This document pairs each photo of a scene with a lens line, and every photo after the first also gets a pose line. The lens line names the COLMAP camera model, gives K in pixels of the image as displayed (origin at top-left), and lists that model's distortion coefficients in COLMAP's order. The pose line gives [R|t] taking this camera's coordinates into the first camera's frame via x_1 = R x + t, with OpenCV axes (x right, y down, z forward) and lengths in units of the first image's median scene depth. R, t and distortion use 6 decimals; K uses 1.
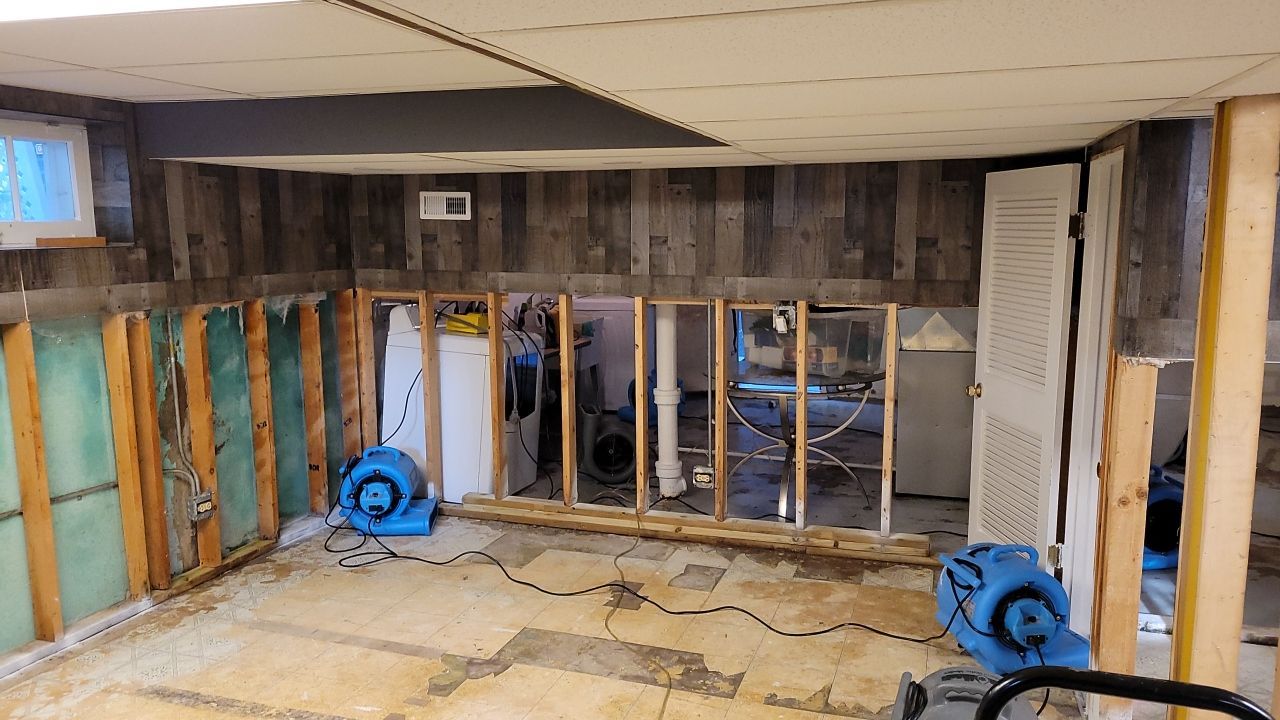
lens RADIAL K [[921.9, 0, 640.0], [0, 921.9, 360.0], [0, 0, 1]] dist [0.051016, -0.064742]
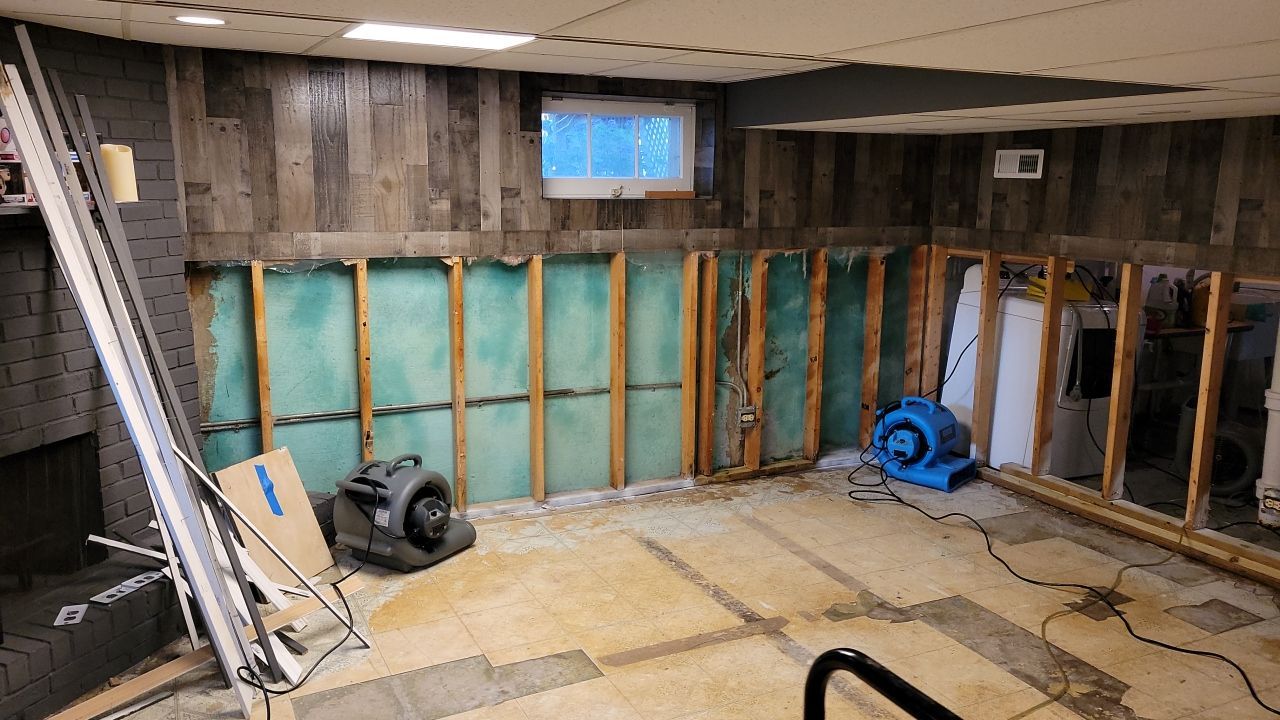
lens RADIAL K [[917.0, 0, 638.8], [0, 917.0, 338.8], [0, 0, 1]] dist [-0.001972, -0.001929]
pose [[0.702714, 0.125516, -0.700313, 0.217990], [-0.111356, 0.991588, 0.065983, -0.004930], [0.702704, 0.031617, 0.710780, 0.048615]]
